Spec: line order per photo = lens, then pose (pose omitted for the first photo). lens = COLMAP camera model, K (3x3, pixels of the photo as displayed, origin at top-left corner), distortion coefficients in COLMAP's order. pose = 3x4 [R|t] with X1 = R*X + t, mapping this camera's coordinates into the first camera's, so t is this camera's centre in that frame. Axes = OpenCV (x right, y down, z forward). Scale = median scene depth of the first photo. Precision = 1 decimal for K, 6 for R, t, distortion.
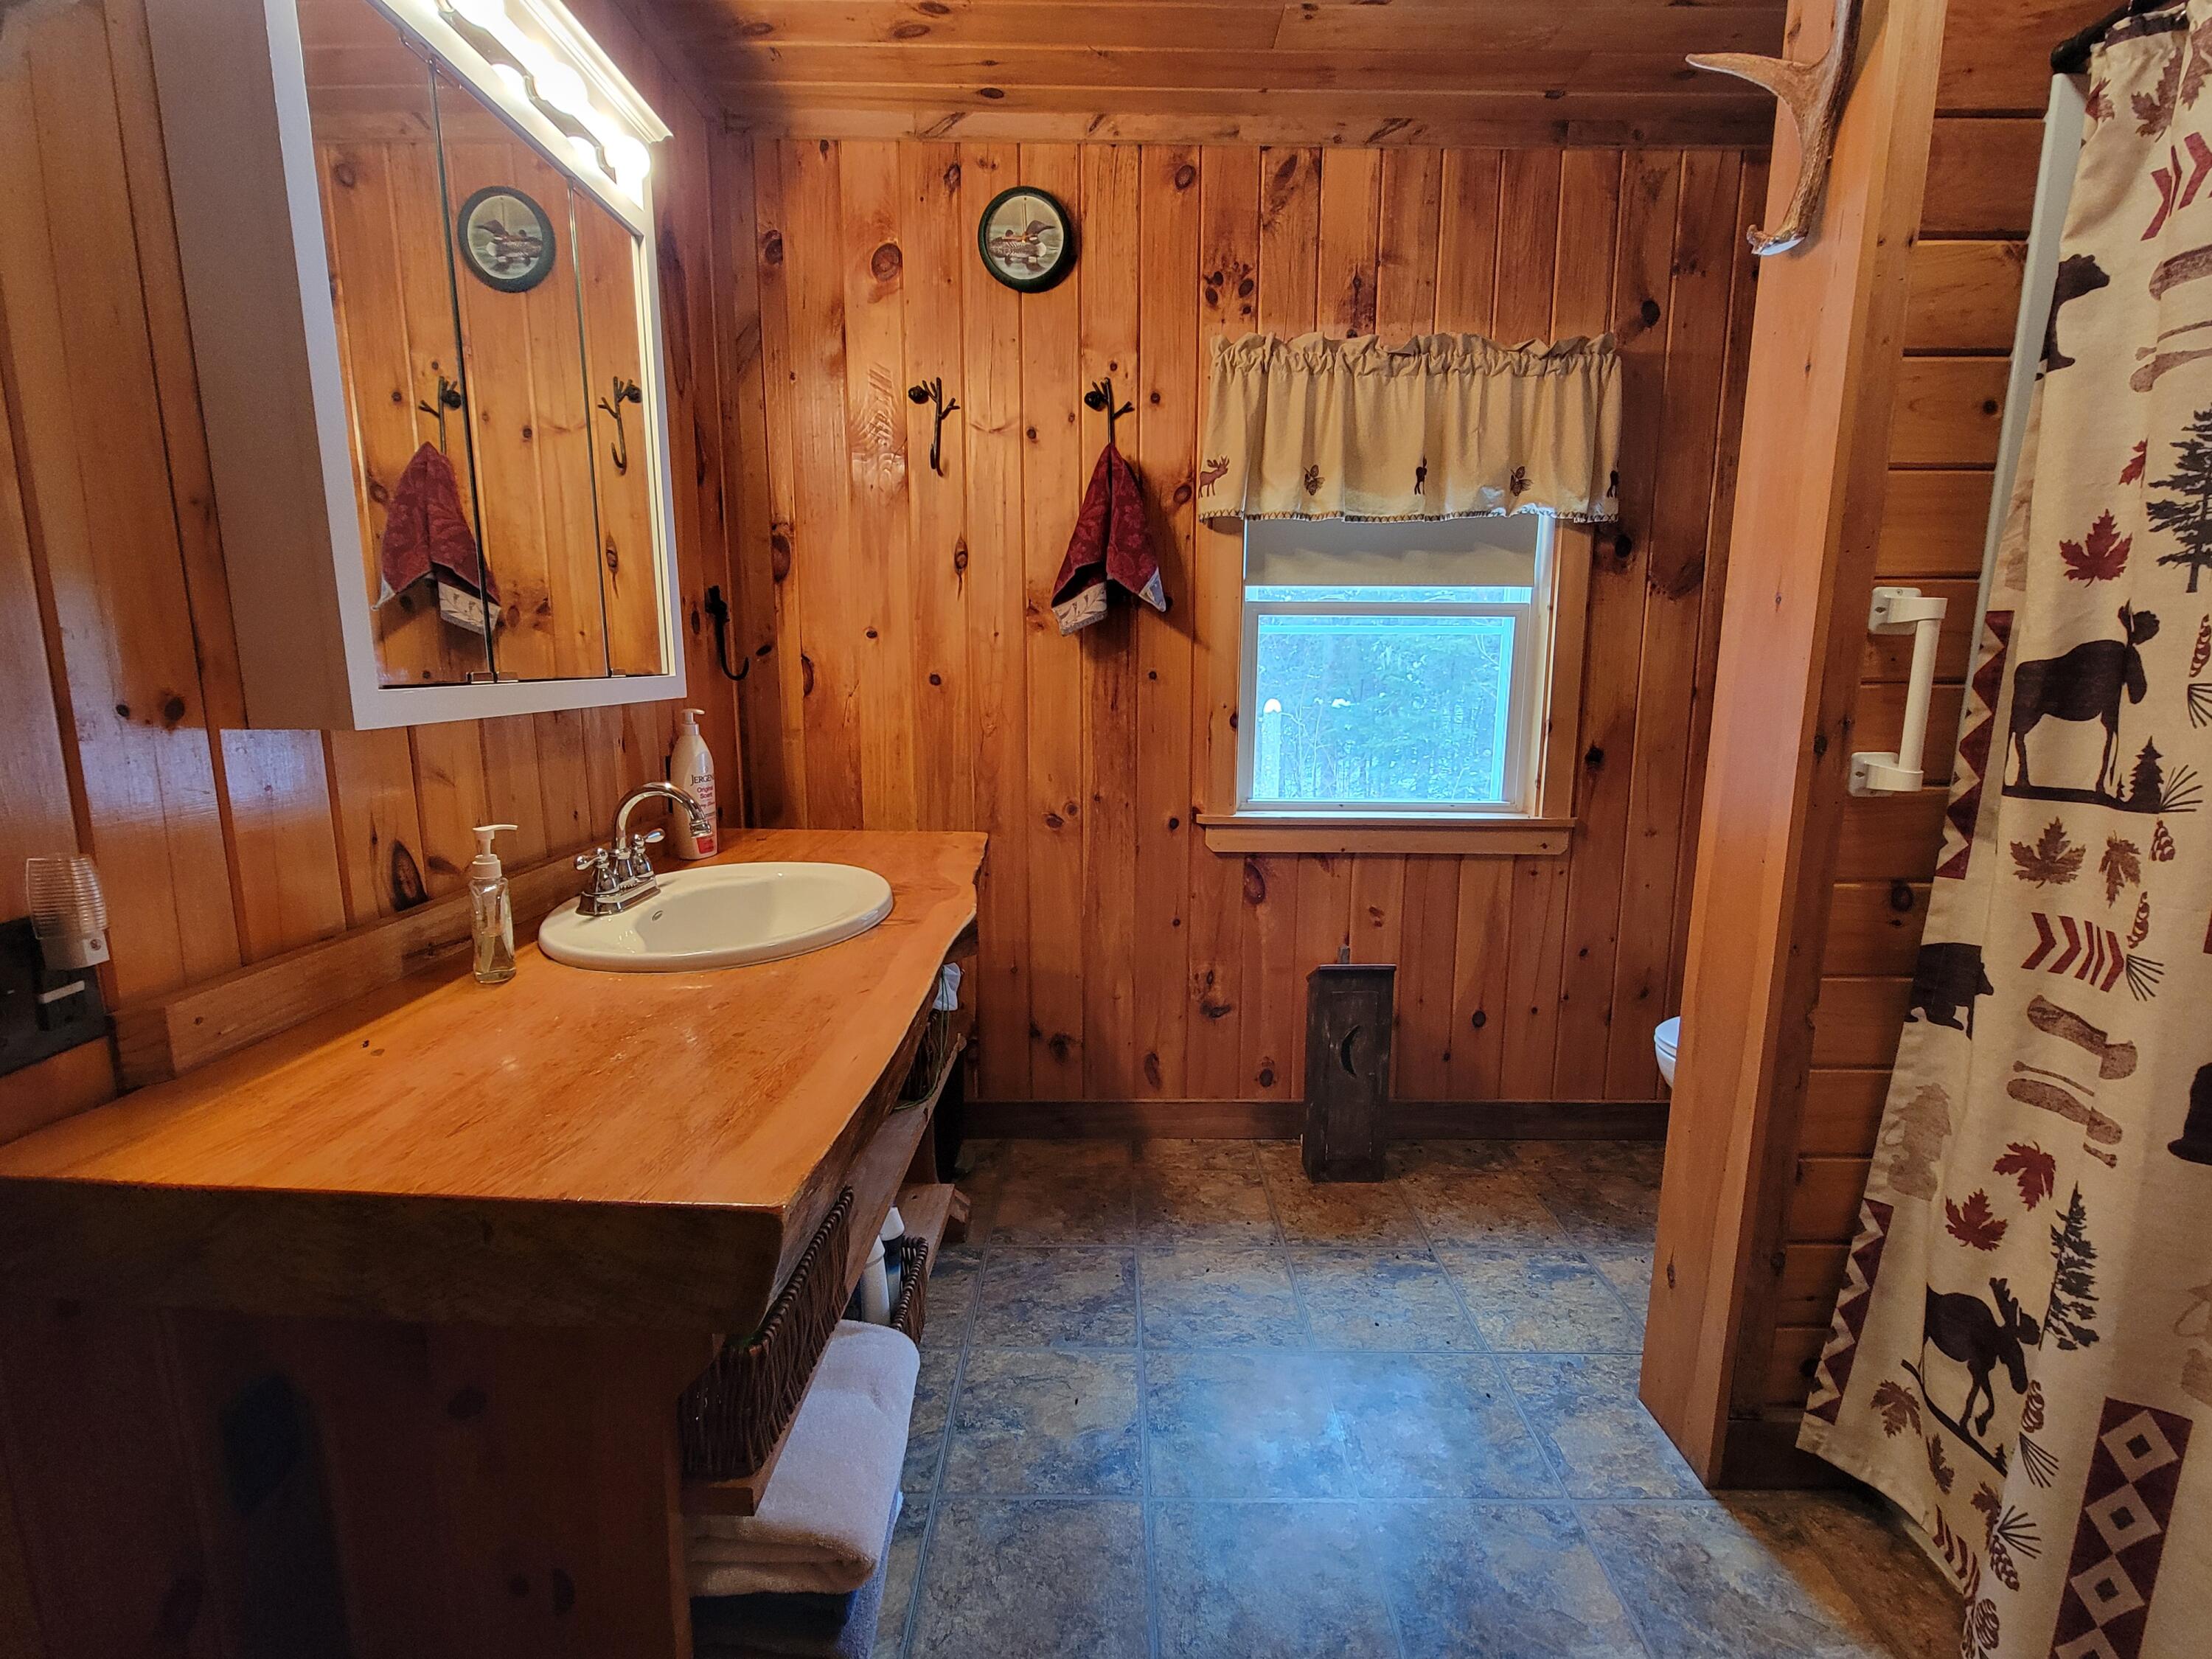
lens RADIAL K [[982.7, 0, 1111.9], [0, 982.7, 830.1], [0, 0, 1]] dist [-0.002096, -0.000343]
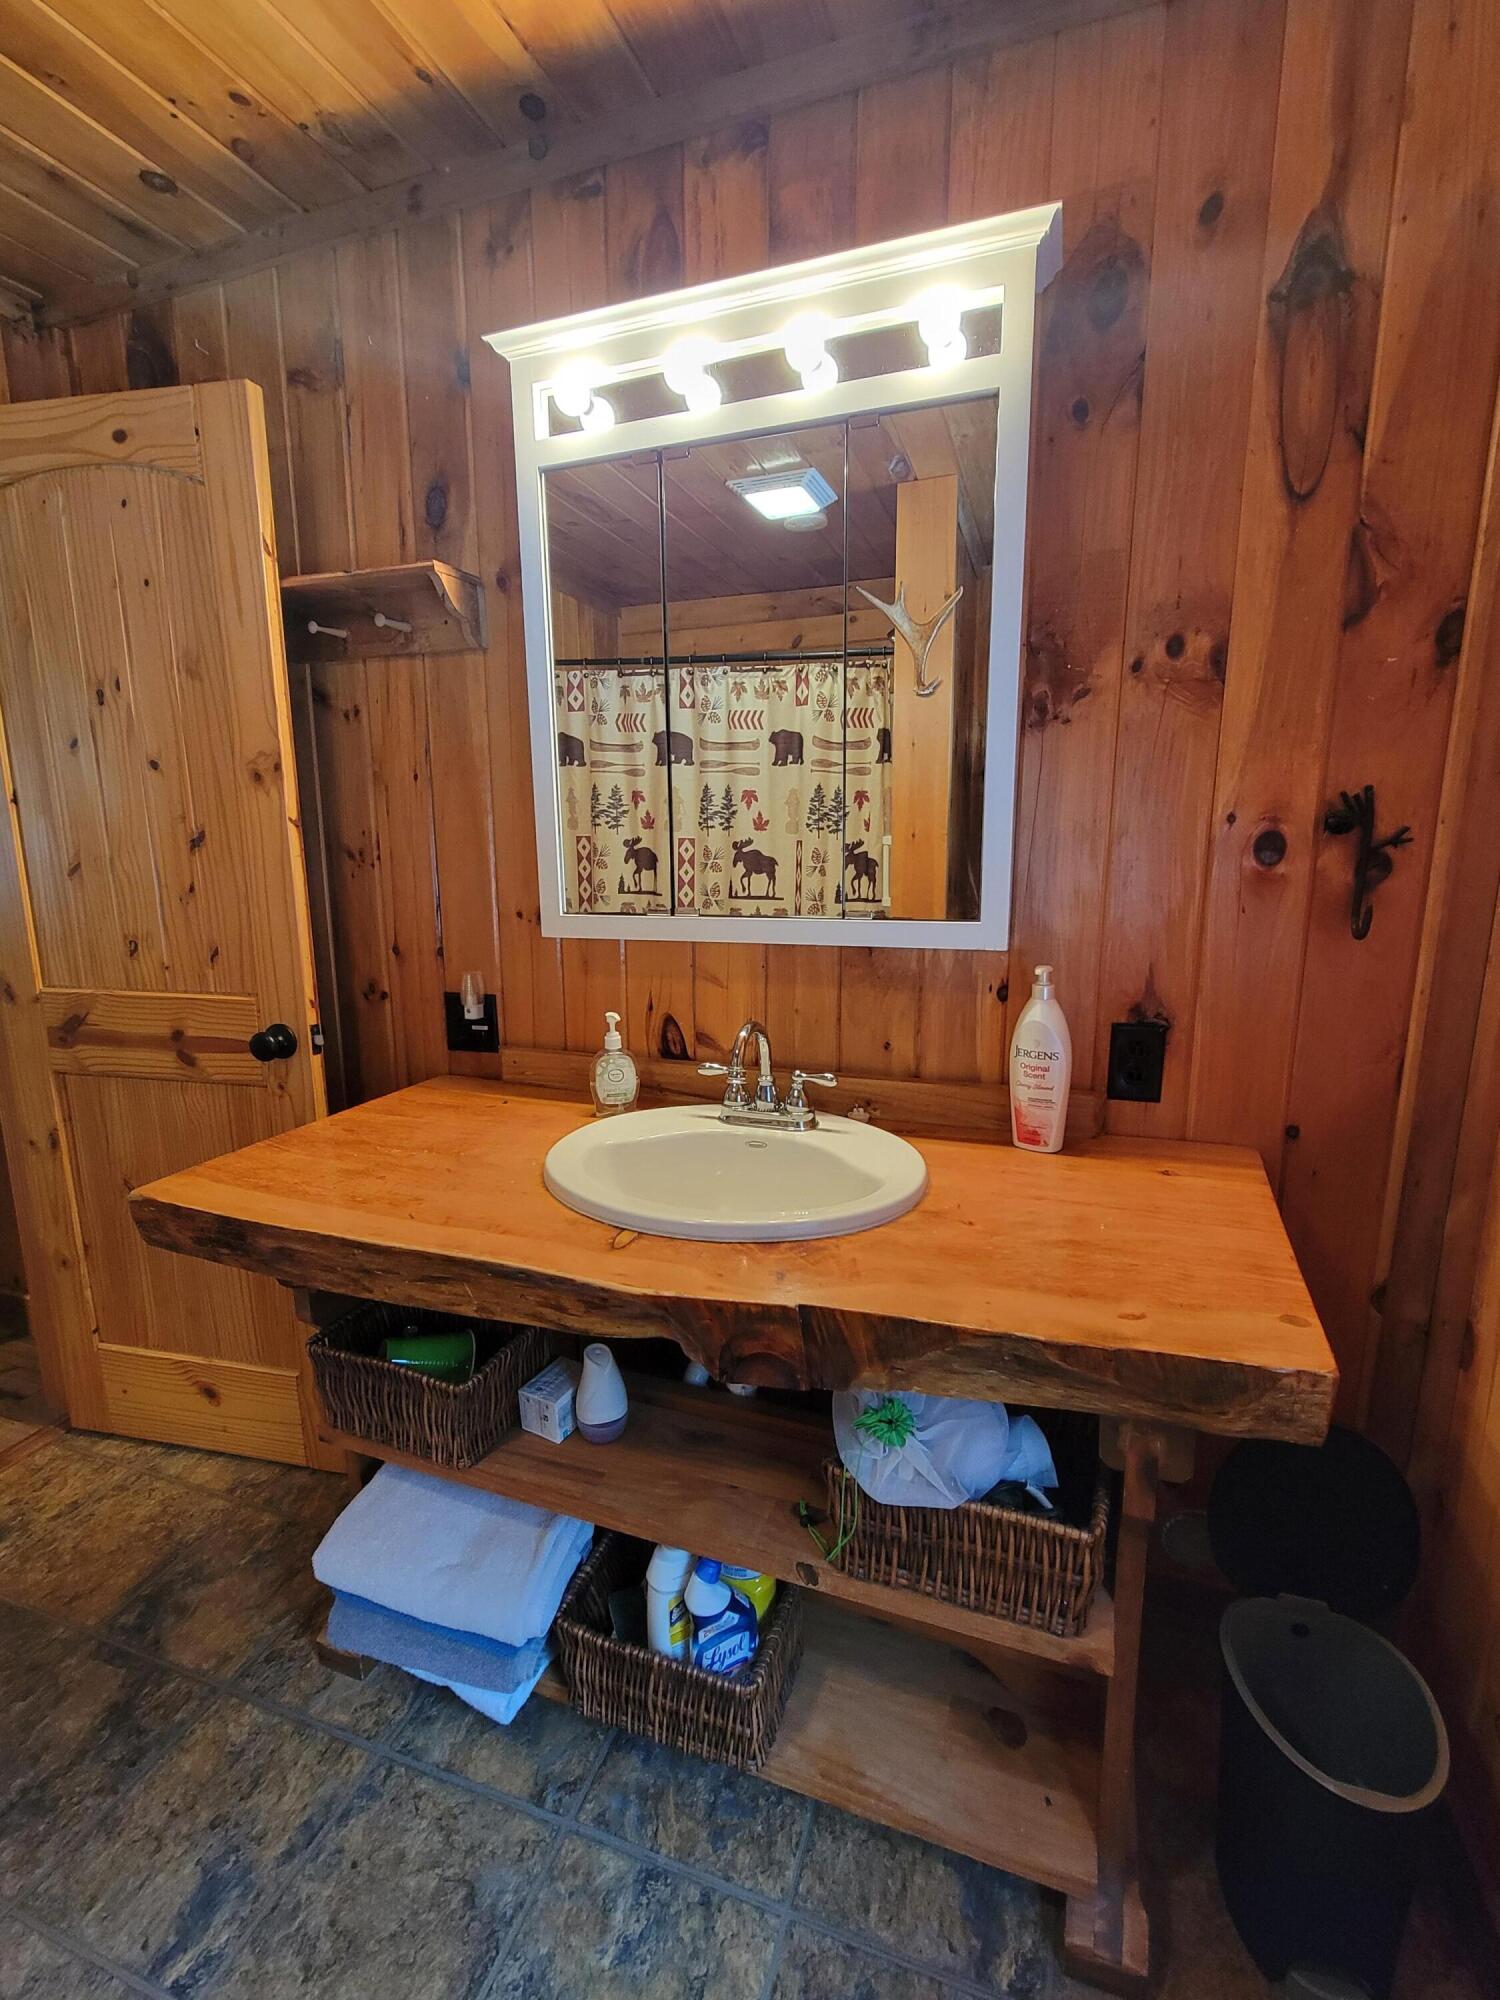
lens RADIAL K [[888.5, 0, 757.9], [0, 888.5, 998.6], [0, 0, 1]] dist [-0.002096, -0.000343]
pose [[-0.336494, 0.177629, -0.924781, 0.462288], [-0.149868, 0.959430, 0.238816, -0.343226], [0.929684, 0.218955, -0.296221, 1.465905]]
